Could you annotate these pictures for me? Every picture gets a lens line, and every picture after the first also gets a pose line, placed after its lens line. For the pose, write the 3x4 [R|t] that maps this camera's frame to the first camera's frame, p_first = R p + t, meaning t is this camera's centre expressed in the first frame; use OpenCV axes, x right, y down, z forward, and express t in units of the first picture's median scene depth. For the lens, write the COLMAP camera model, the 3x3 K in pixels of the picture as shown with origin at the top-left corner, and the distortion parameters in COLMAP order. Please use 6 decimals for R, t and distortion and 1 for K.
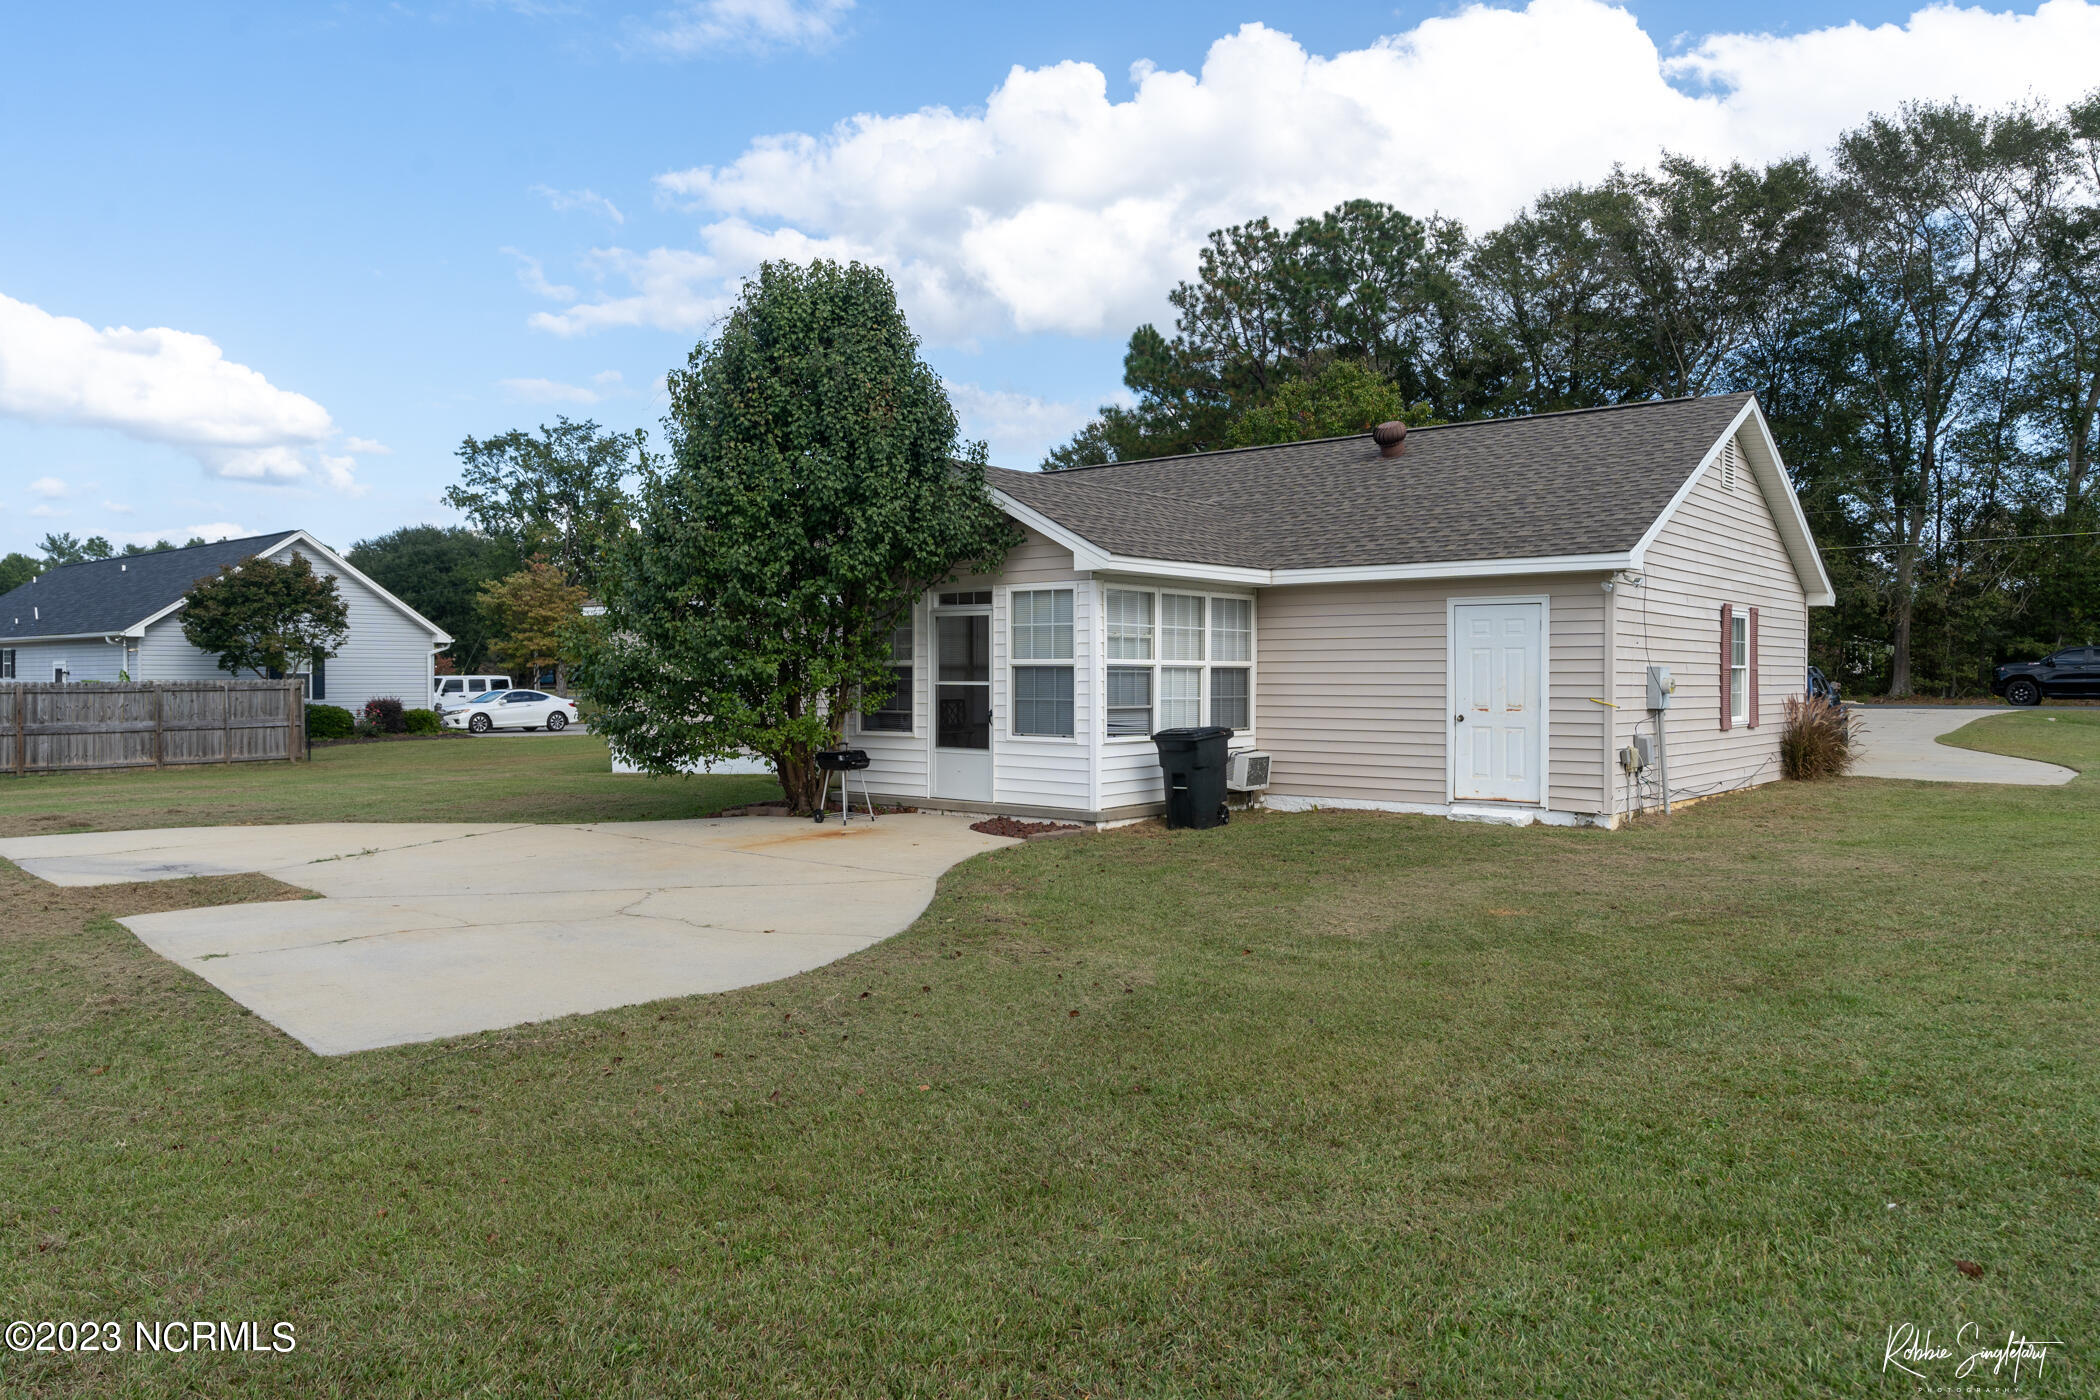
lens RADIAL K [[1468.3, 0, 992.6], [0, 1468.3, 678.0], [0, 0, 1]] dist [0.001658, -0.003107]
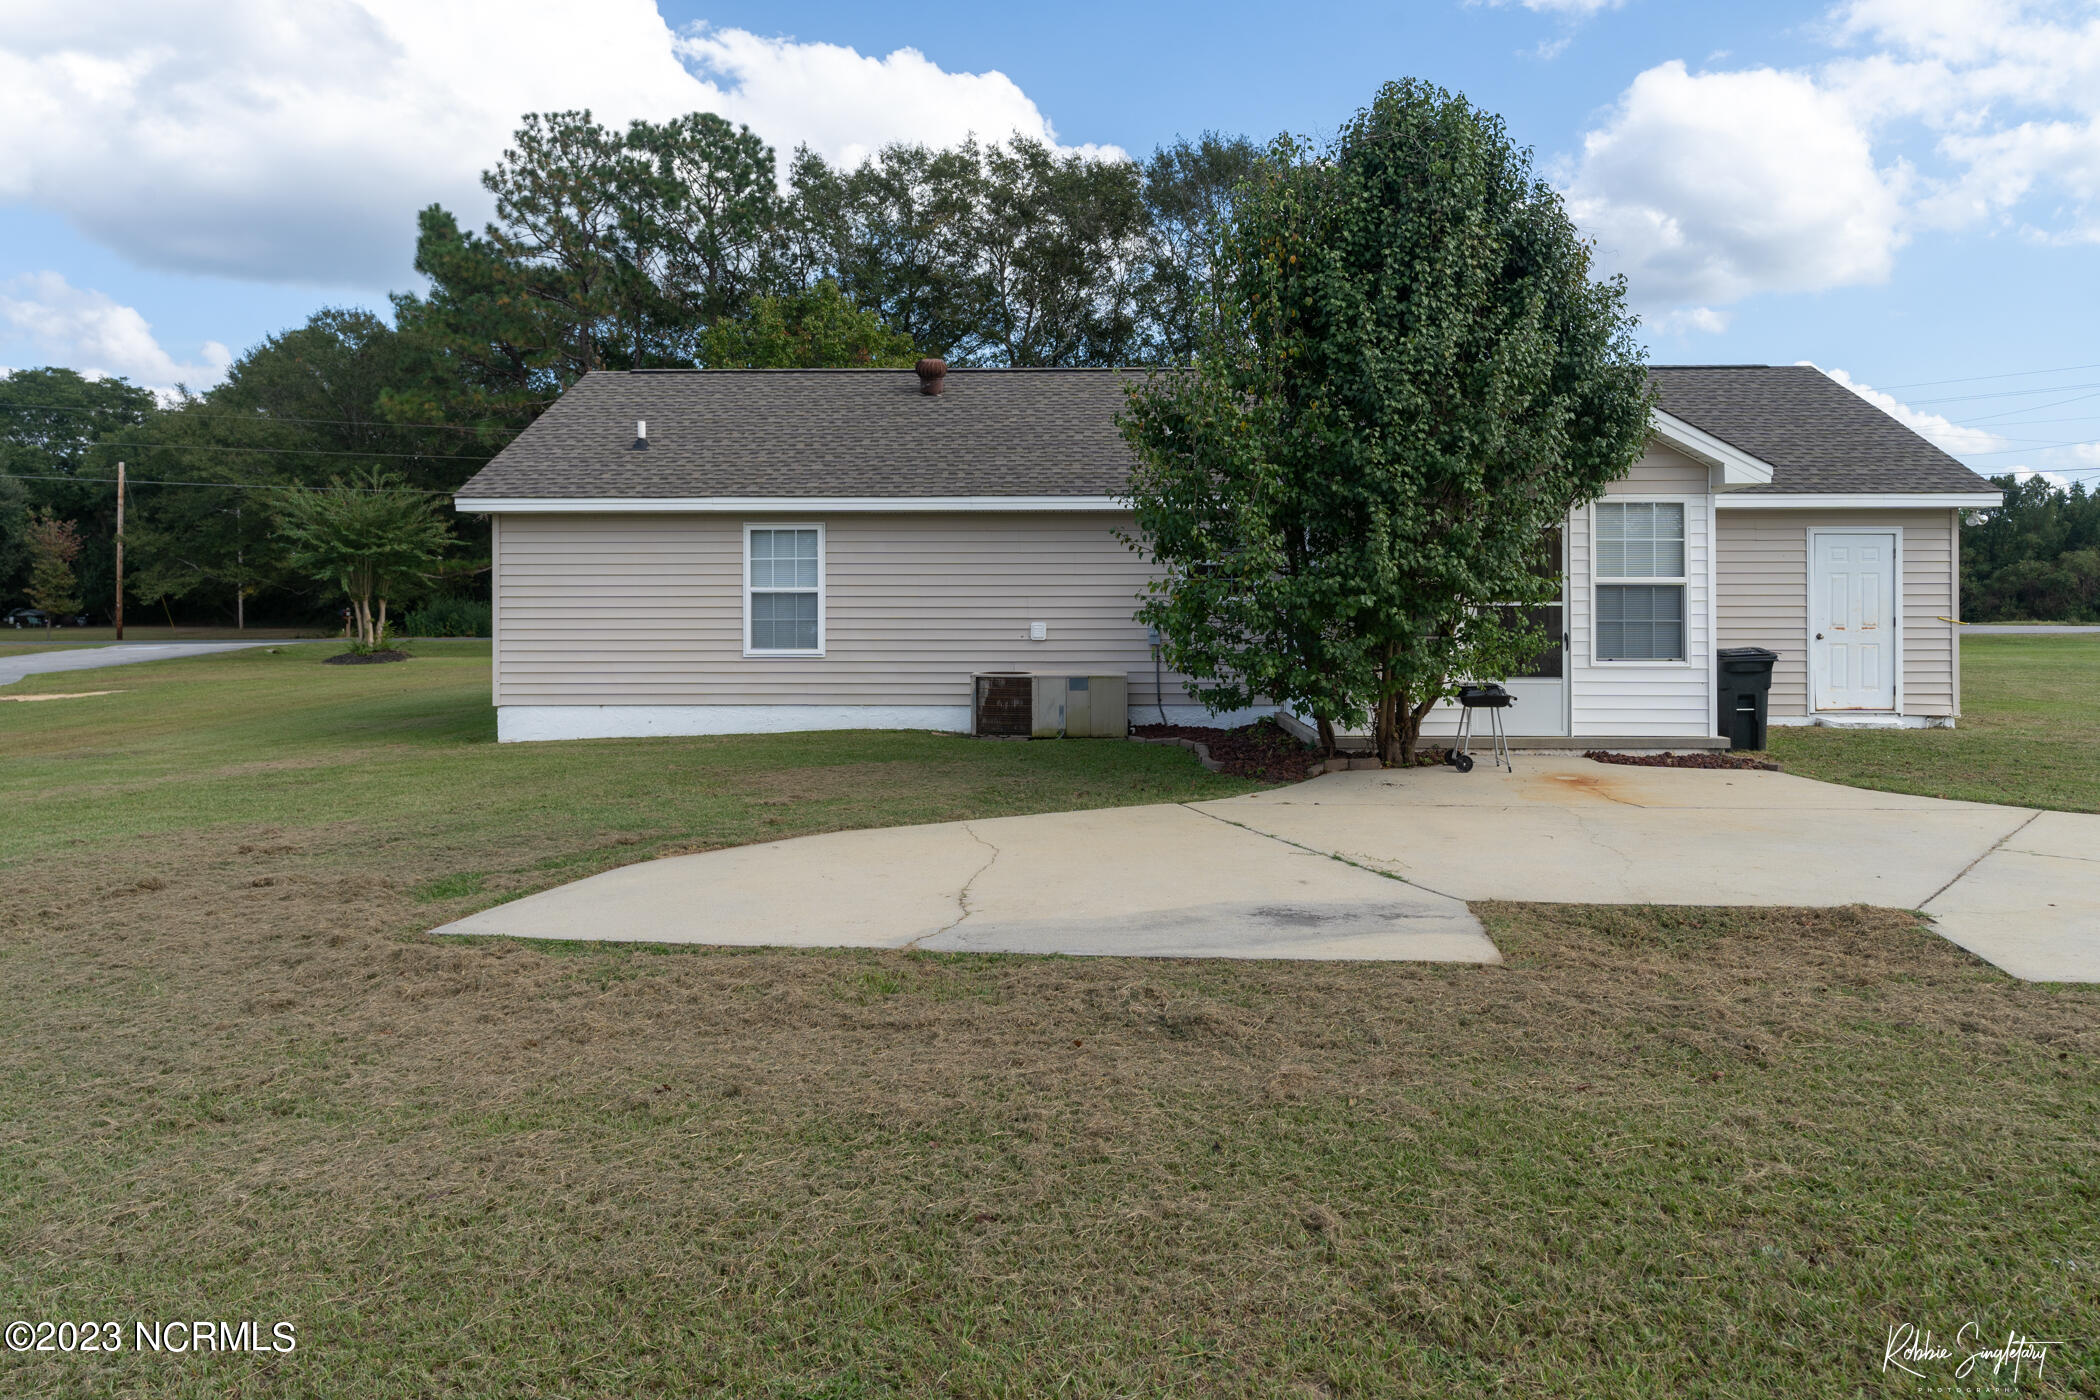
lens RADIAL K [[1468.3, 0, 1103.6], [0, 1468.3, 613.8], [0, 0, 1]] dist [0.001658, -0.003107]
pose [[0.772906, -0.000787, 0.634521, -0.385372], [0.002145, 0.999997, -0.001372, 0.005119], [-0.634517, 0.002422, 0.772905, 0.238167]]
